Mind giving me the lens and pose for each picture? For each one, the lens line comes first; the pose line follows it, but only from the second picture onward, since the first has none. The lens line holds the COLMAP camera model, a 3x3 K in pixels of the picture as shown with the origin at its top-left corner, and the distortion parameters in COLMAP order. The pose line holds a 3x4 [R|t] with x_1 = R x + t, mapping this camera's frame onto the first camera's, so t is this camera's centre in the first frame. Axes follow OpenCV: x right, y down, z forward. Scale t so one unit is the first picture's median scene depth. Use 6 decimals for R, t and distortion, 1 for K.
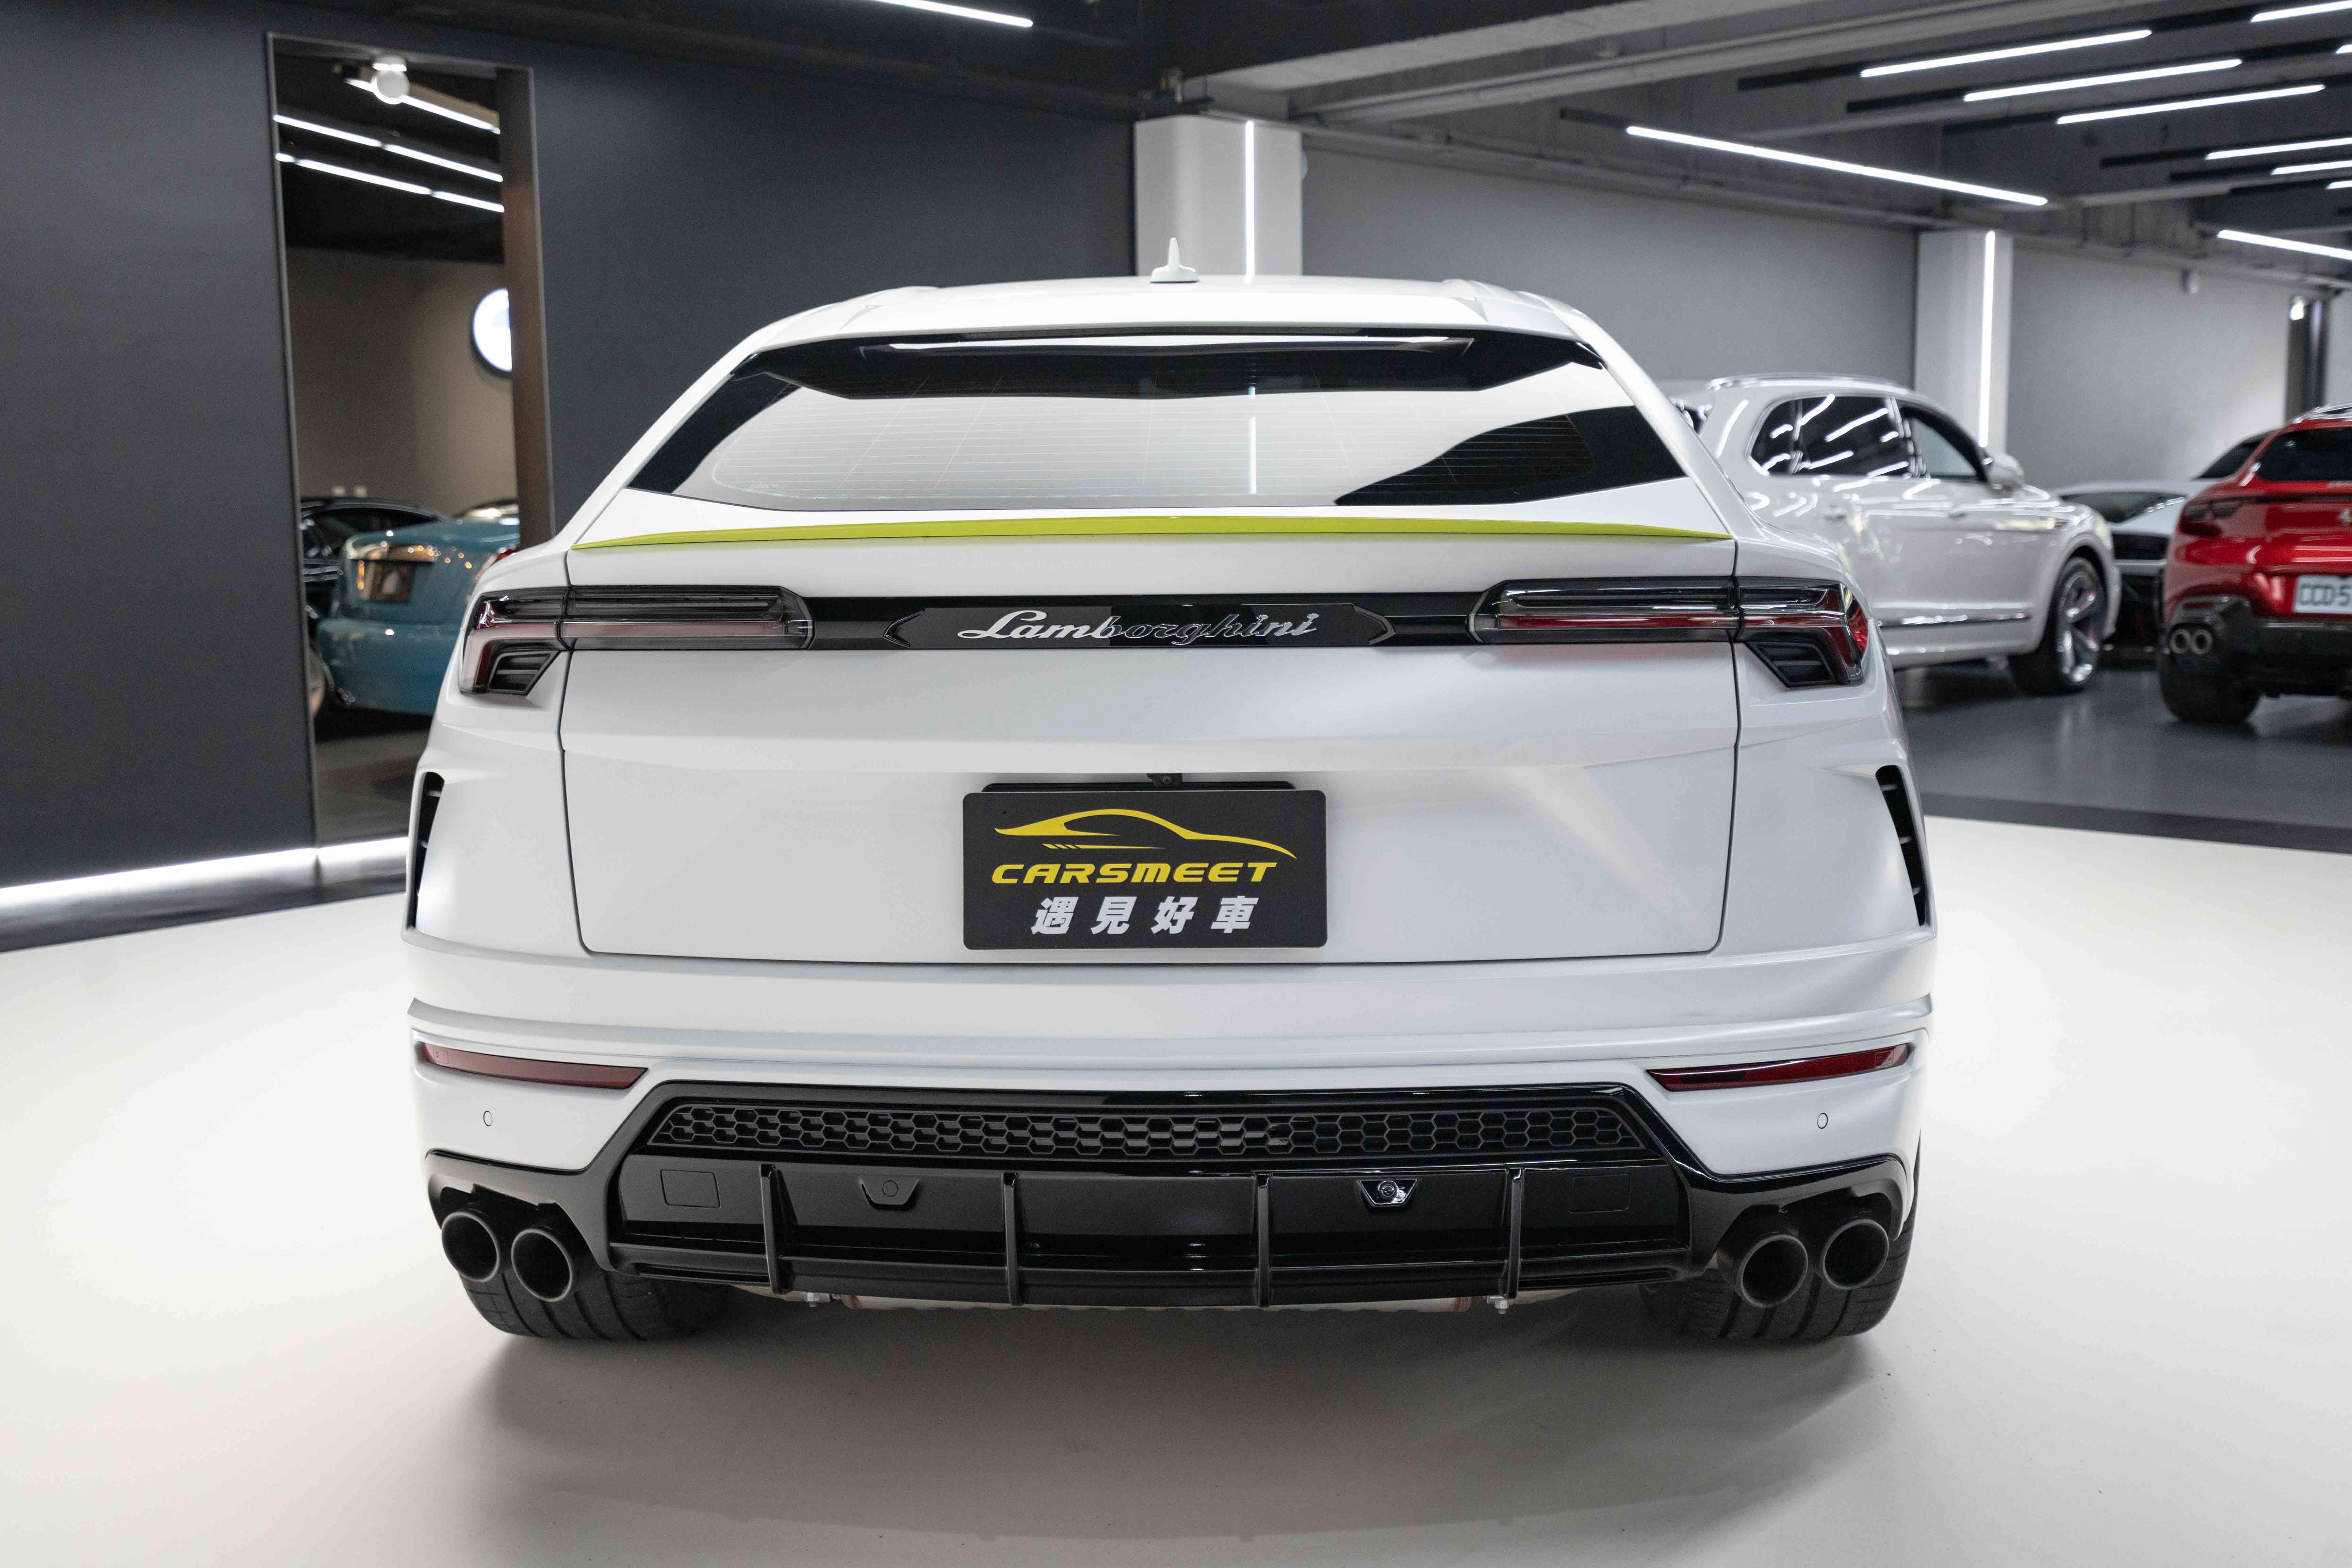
lens RADIAL K [[2408.7, 0, 1176.0], [0, 2408.7, 784.0], [0, 0, 1]] dist [0.009853, 0.002197]
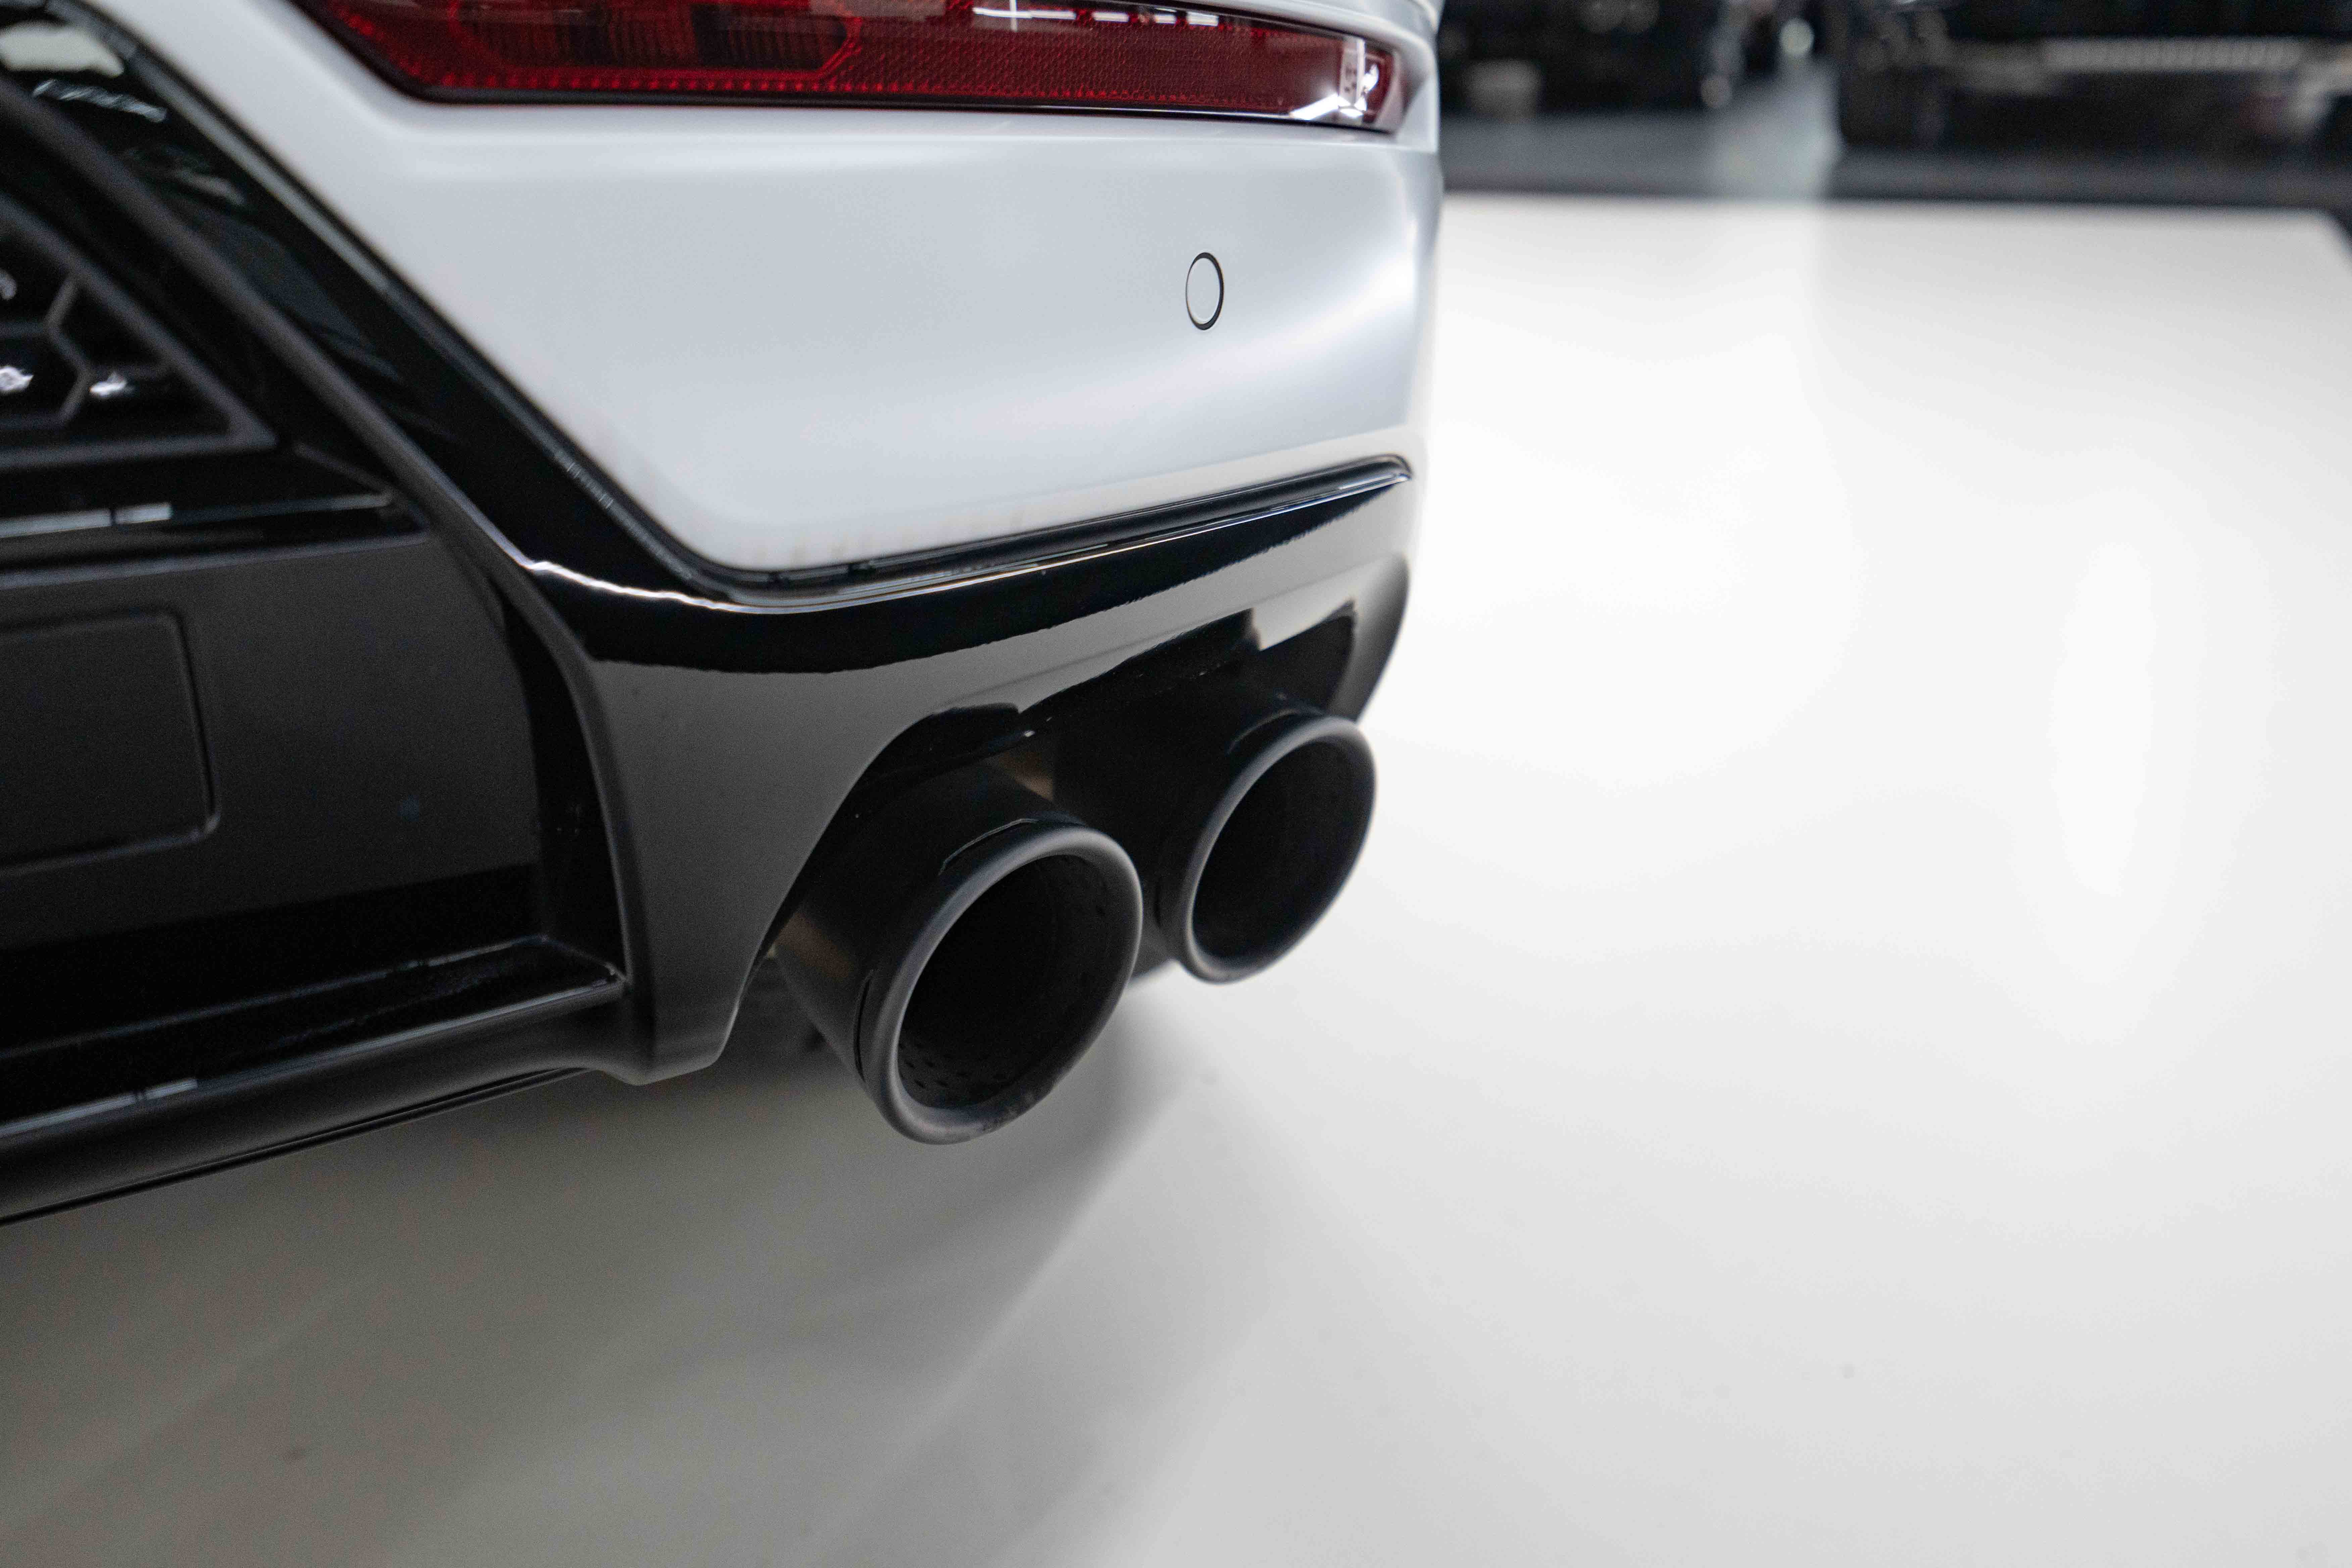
lens RADIAL K [[2408.7, 0, 1176.0], [0, 2408.7, 784.0], [0, 0, 1]] dist [0.009853, 0.002197]
pose [[0.920823, -0.132496, 0.366784, 0.177296], [0.065478, 0.979692, 0.189517, 0.138398], [-0.384445, -0.150495, 0.910798, 0.777863]]
